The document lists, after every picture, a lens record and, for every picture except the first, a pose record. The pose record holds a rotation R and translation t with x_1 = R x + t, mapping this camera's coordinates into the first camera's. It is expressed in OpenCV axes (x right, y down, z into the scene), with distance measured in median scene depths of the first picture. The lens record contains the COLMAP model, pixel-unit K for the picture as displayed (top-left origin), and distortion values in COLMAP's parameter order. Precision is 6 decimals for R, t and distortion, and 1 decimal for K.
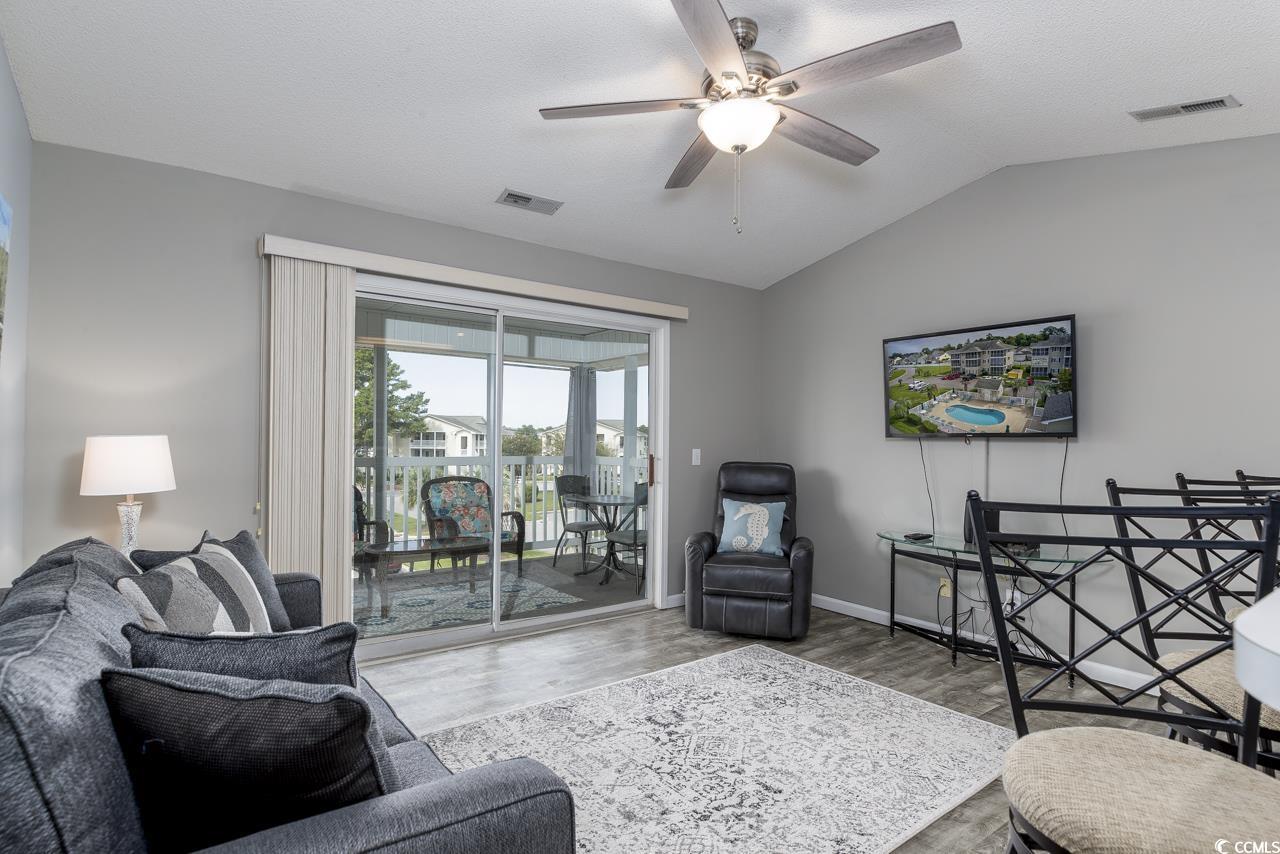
lens RADIAL K [[646.5, 0, 635.2], [0, 646.5, 433.0], [0, 0, 1]] dist [-0.020305, 0.000086]
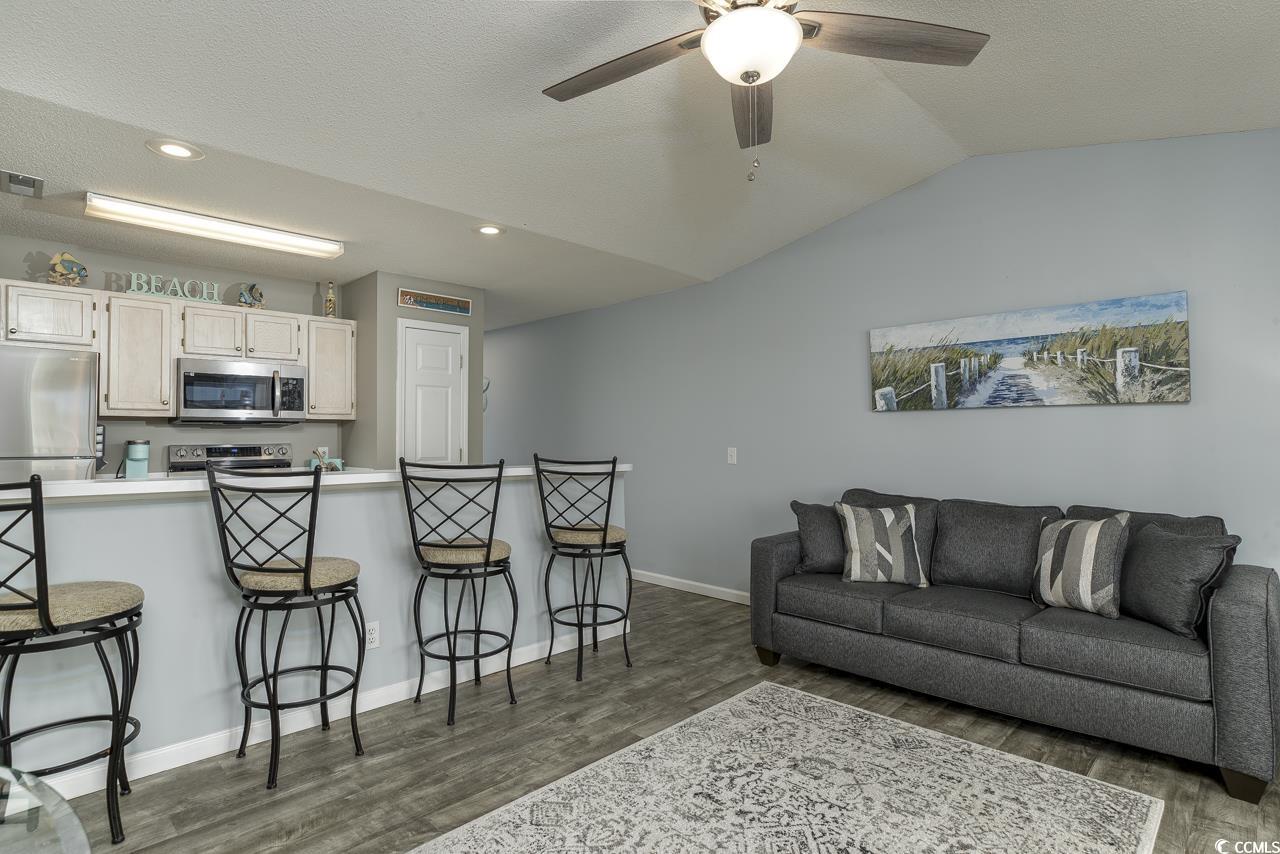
lens RADIAL K [[648.6, 0, 642.0], [0, 648.6, 434.4], [0, 0, 1]] dist [-0.019423, 0.001050]
pose [[-0.987680, -0.009472, -0.156203, 0.447392], [-0.007153, 0.999856, -0.015400, 0.021241], [0.156326, -0.014093, -0.987605, 1.886308]]
